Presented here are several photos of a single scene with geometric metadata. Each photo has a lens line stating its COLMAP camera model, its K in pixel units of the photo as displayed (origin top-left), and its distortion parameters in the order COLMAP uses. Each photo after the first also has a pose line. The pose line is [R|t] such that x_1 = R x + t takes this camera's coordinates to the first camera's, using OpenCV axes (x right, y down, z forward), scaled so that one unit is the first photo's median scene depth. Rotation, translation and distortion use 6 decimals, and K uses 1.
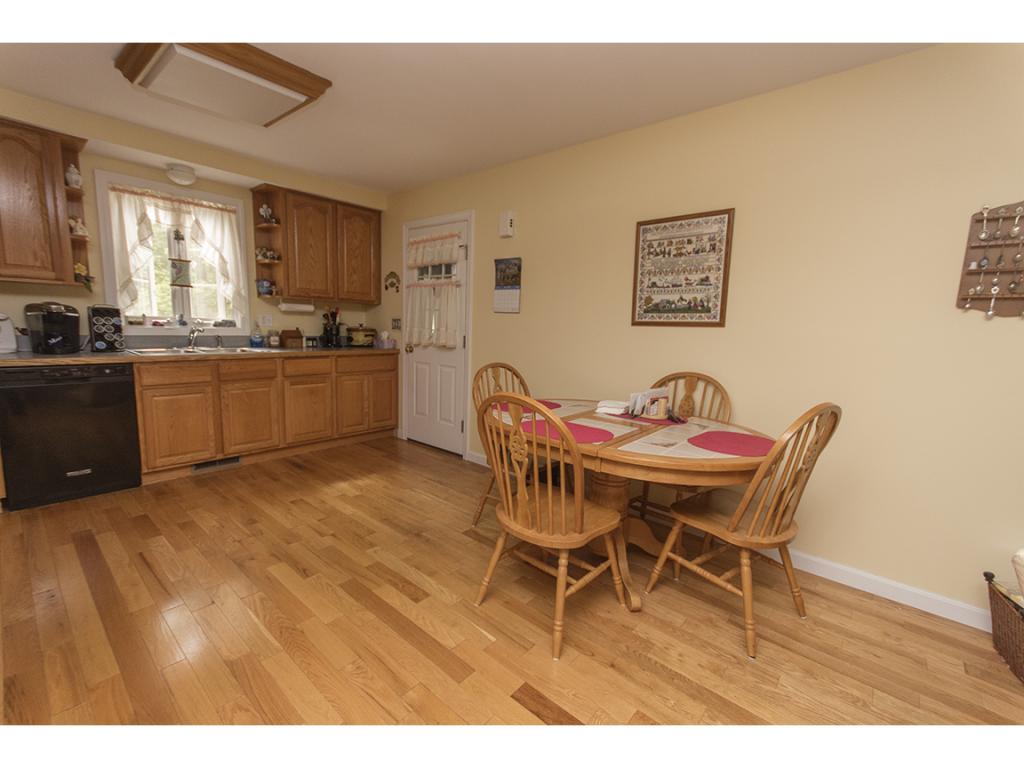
lens RADIAL K [[444.9, 0, 510.8], [0, 444.9, 386.4], [0, 0, 1]] dist [0.001430, 0.000061]
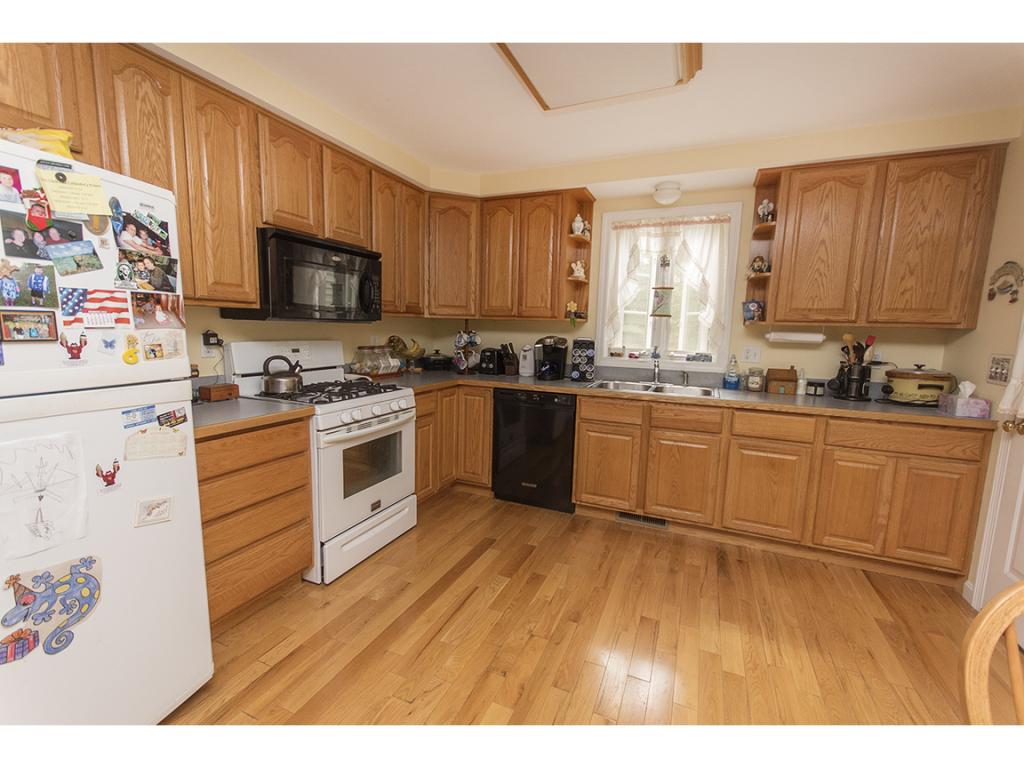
lens RADIAL K [[444.9, 0, 510.8], [0, 444.9, 386.4], [0, 0, 1]] dist [0.001430, 0.000061]
pose [[0.294120, 0.097772, -0.950755, 0.059098], [-0.150977, 0.987017, 0.054796, -0.085838], [0.943769, 0.127426, 0.305063, 0.448252]]
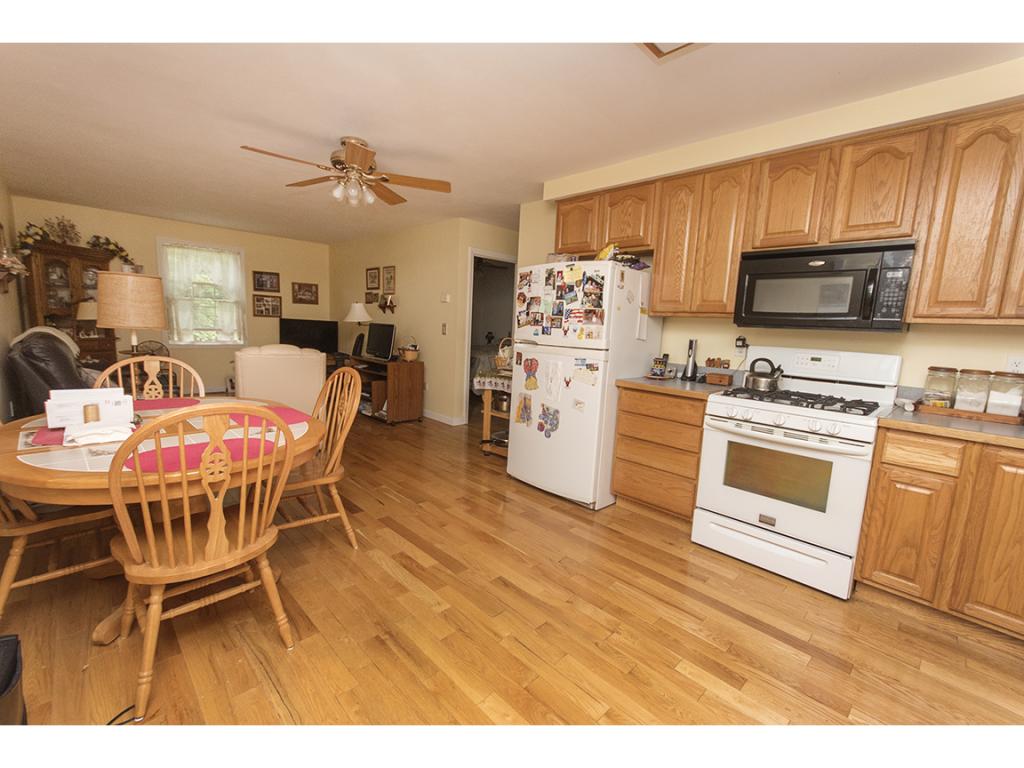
lens RADIAL K [[444.9, 0, 510.8], [0, 444.9, 386.4], [0, 0, 1]] dist [0.001430, 0.000061]
pose [[-0.992213, -0.098490, 0.076246, -0.305134], [-0.073620, 0.957515, 0.278829, -0.177407], [-0.100468, 0.271044, -0.957309, 1.105923]]
